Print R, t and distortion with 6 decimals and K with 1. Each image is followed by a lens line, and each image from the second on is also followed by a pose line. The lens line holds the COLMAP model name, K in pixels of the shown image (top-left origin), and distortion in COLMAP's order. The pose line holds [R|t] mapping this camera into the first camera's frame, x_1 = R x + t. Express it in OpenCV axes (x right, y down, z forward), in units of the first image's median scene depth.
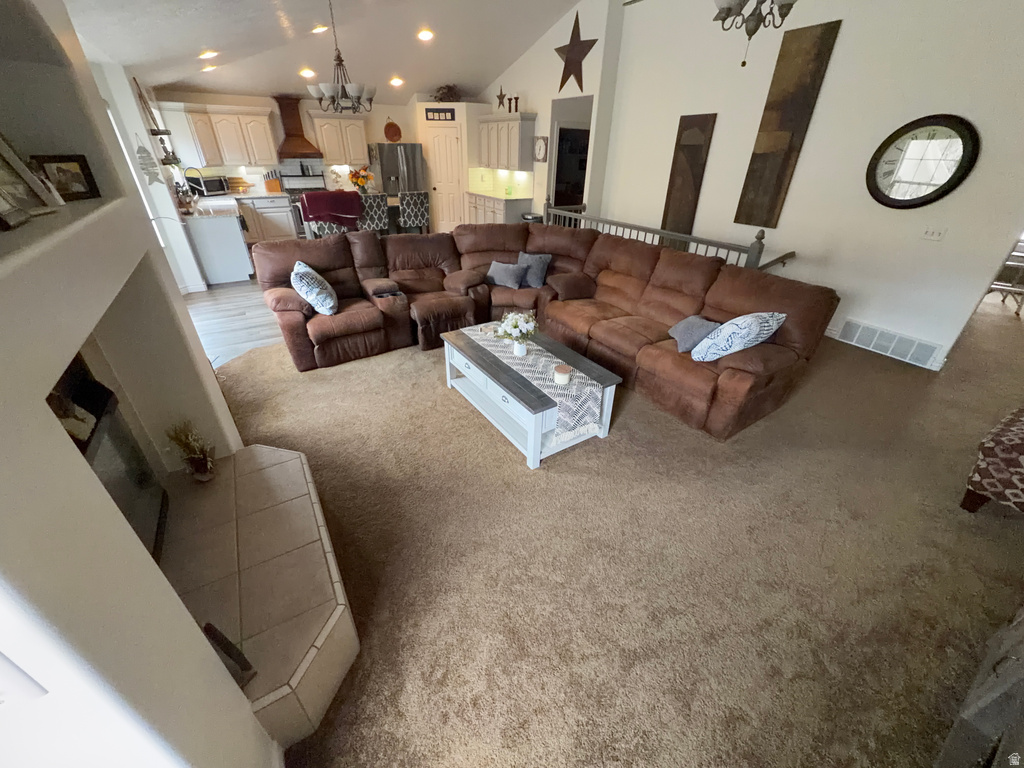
lens RADIAL K [[406.3, 0, 508.3], [0, 406.3, 383.5], [0, 0, 1]] dist [-0.004527, 0.000722]
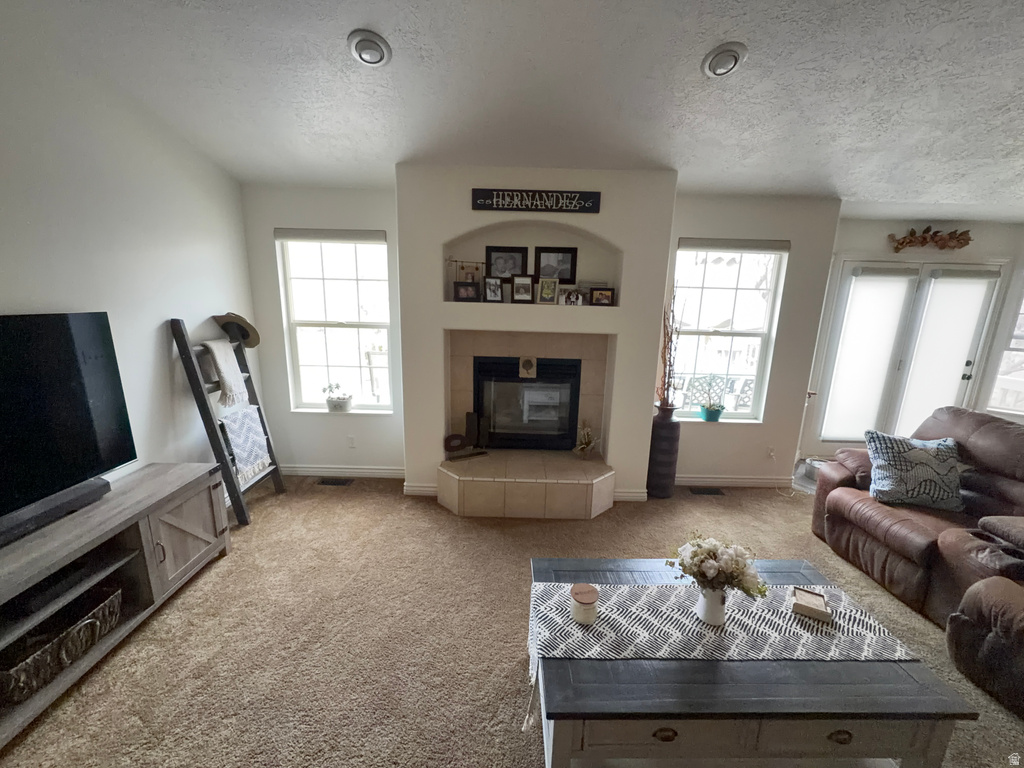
lens RADIAL K [[406.3, 0, 513.4], [0, 406.3, 384.4], [0, 0, 1]] dist [-0.004527, 0.000722]
pose [[-0.529842, 0.148129, -0.835060, 0.465470], [-0.453172, 0.782827, 0.426400, -0.349564], [0.716870, 0.604350, -0.347646, 0.694987]]
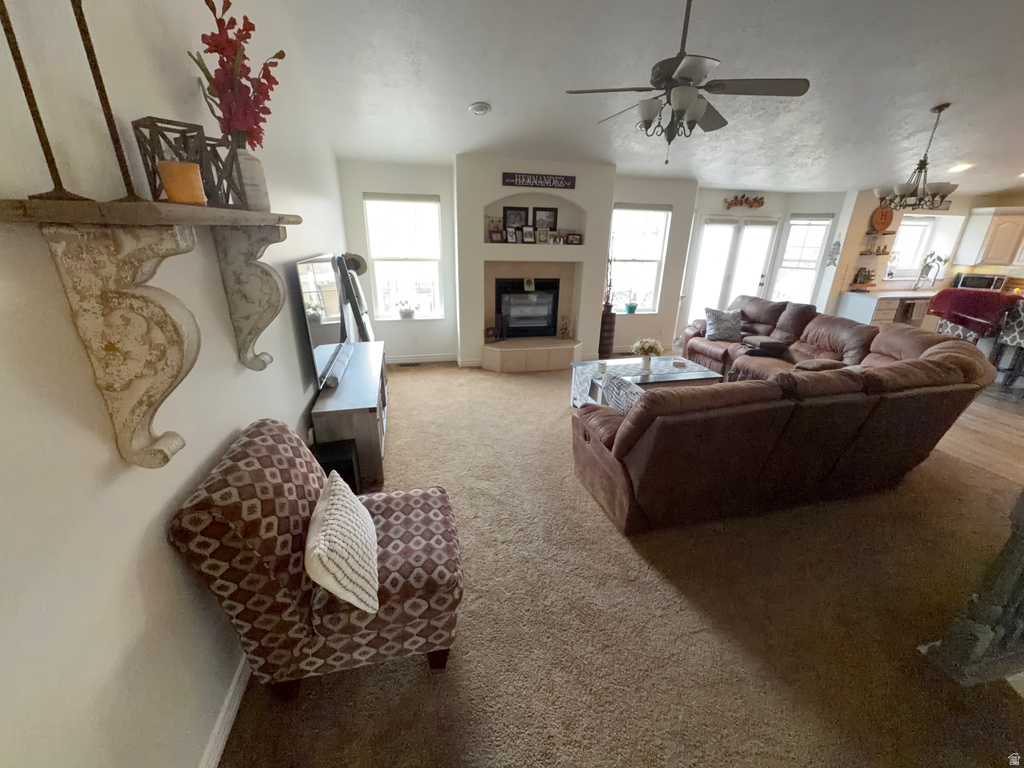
lens RADIAL K [[406.3, 0, 512.3], [0, 406.3, 385.9], [0, 0, 1]] dist [-0.004527, 0.000722]
pose [[-0.315244, 0.311483, -0.896437, 1.213706], [-0.497447, 0.750198, 0.435603, -0.342353], [0.808188, 0.583251, -0.081549, 0.663648]]
